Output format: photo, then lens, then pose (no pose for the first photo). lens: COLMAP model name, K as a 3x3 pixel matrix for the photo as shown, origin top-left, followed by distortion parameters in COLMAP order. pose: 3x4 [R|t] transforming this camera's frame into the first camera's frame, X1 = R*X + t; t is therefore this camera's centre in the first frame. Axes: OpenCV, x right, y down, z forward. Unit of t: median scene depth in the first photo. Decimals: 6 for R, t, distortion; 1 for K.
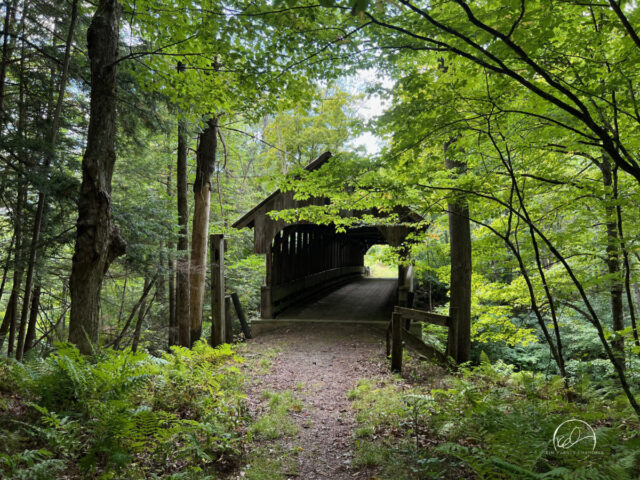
lens RADIAL K [[485.8, 0, 324.1], [0, 485.8, 244.7], [0, 0, 1]] dist [0.060316, -0.024219]
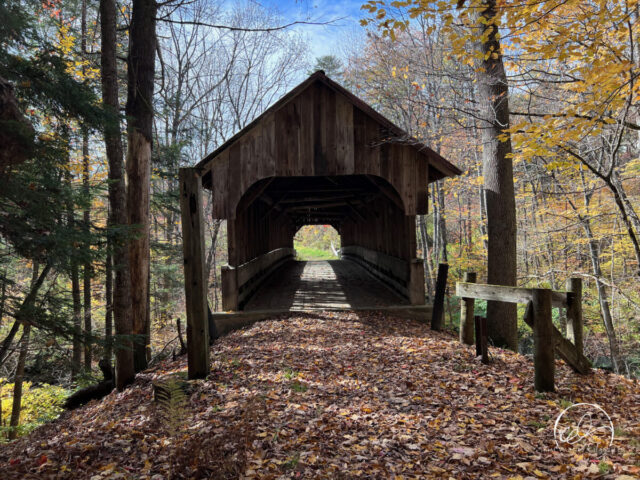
lens RADIAL K [[485.8, 0, 318.2], [0, 485.8, 239.2], [0, 0, 1]] dist [0.060316, -0.024219]
pose [[0.983511, -0.024696, 0.179154, -0.090466], [0.022201, 0.999627, 0.015921, 0.029157], [-0.179480, -0.011681, 0.983692, 0.213797]]
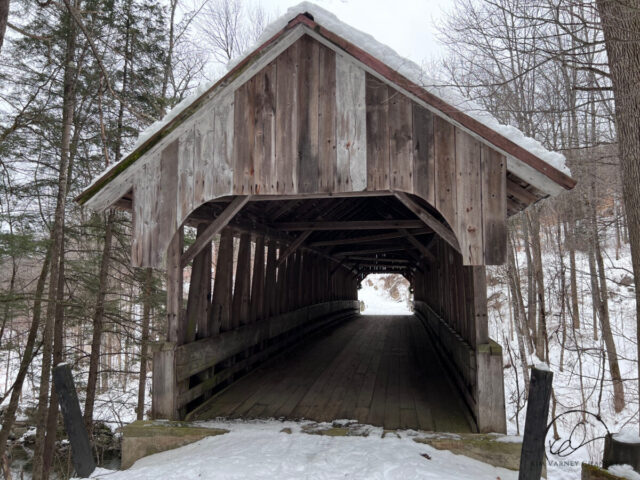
lens RADIAL K [[485.8, 0, 313.7], [0, 485.8, 235.9], [0, 0, 1]] dist [0.060316, -0.024219]
pose [[0.999990, -0.001302, 0.004310, 0.009830], [0.001679, 0.996053, -0.088750, 0.021882], [-0.004177, 0.088756, 0.996045, 0.431724]]
